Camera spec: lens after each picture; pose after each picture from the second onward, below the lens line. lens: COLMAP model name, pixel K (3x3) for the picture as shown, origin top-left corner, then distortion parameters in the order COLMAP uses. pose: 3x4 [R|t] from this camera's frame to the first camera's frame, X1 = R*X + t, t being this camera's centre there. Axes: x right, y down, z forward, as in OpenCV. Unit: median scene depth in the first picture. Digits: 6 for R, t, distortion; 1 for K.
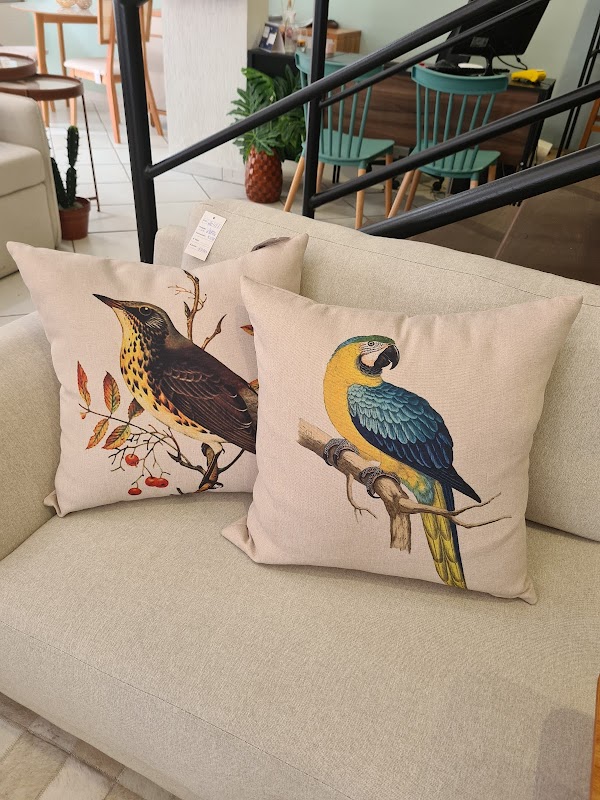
lens RADIAL K [[585.1, 0, 300.0], [0, 585.1, 400.0], [0, 0, 1]] dist [0.001581, -0.033383]
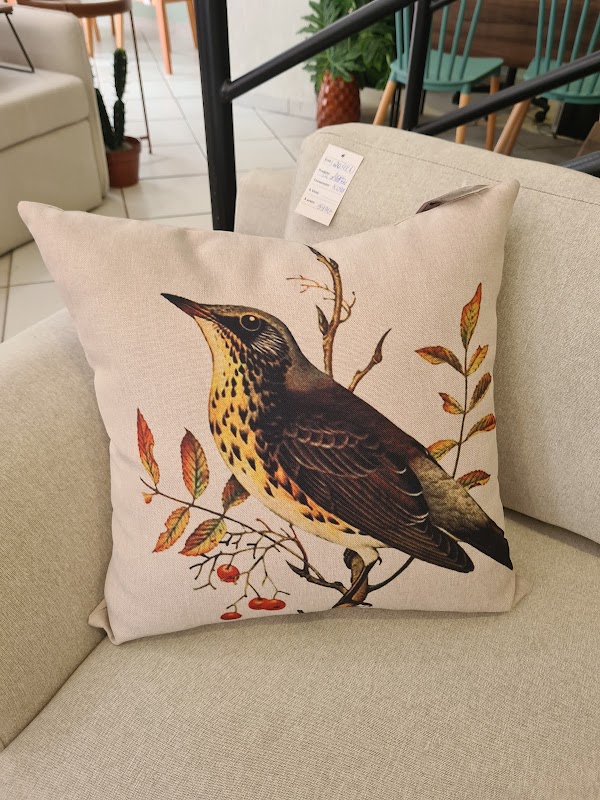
lens RADIAL K [[585.1, 0, 300.0], [0, 585.1, 400.0], [0, 0, 1]] dist [0.001581, -0.033383]
pose [[0.996796, 0.015498, -0.078465, -0.165314], [-0.008457, 0.995970, 0.089284, -0.125295], [0.079532, -0.088334, 0.992911, 0.415558]]
